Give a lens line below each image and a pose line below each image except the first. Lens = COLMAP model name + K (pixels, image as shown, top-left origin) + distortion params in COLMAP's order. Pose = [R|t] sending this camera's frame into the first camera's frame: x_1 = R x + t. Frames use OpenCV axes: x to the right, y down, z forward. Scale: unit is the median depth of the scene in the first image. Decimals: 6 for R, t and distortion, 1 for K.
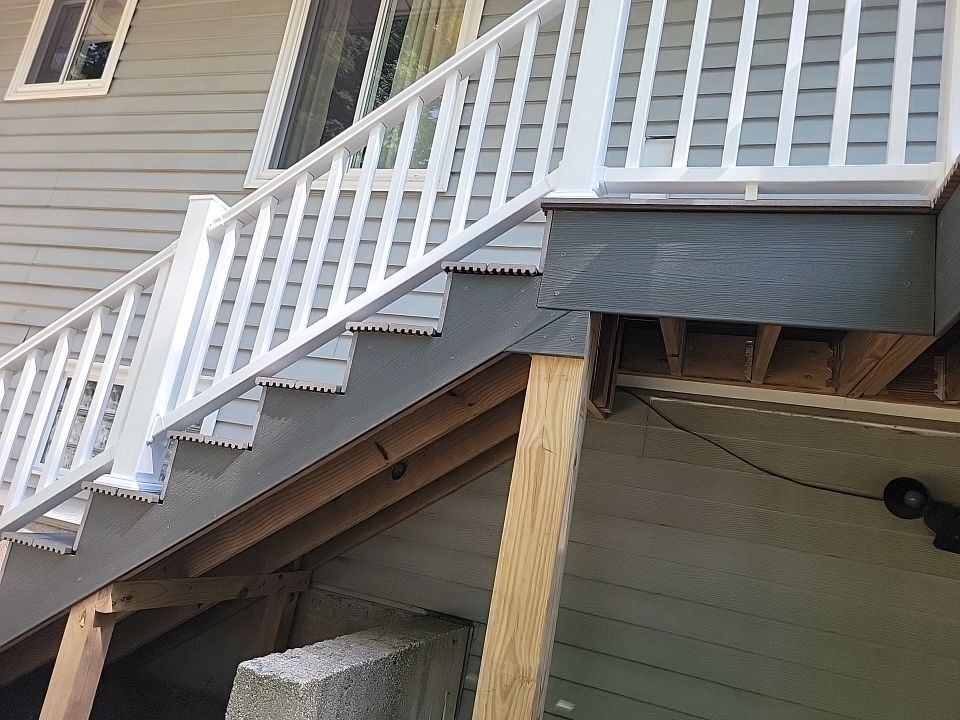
lens RADIAL K [[673.2, 0, 485.7], [0, 673.2, 358.4], [0, 0, 1]] dist [0.051204, -0.036789]
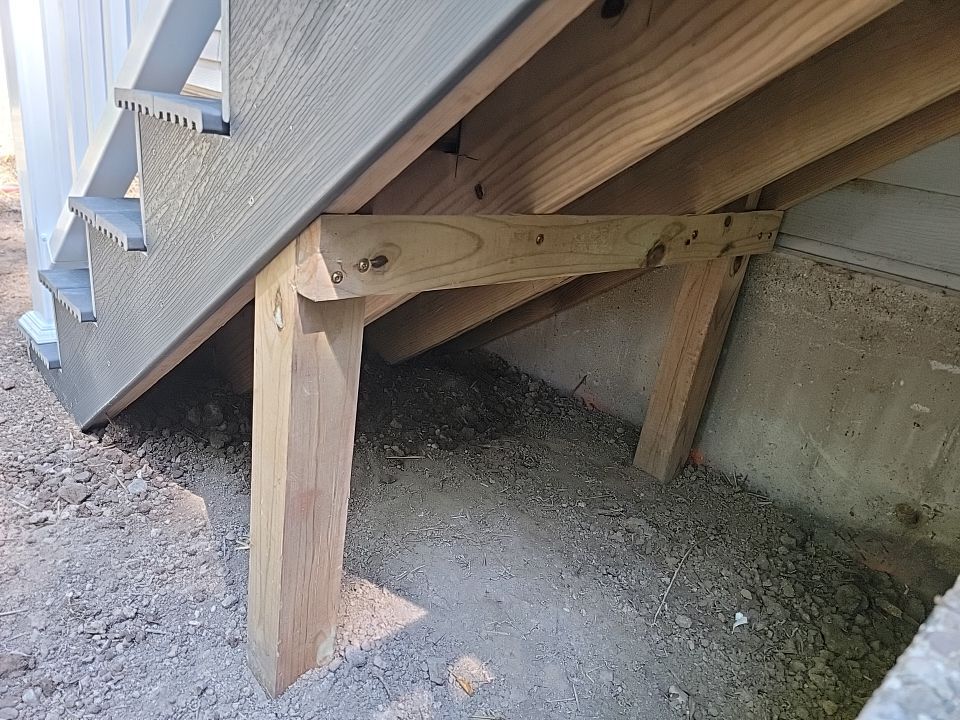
lens RADIAL K [[673.2, 0, 483.3], [0, 673.2, 366.1], [0, 0, 1]] dist [0.051204, -0.036789]
pose [[0.886565, 0.124410, -0.445561, -0.275055], [0.110955, 0.877859, 0.465890, 0.212161], [0.449101, -0.462479, 0.764475, 0.642977]]
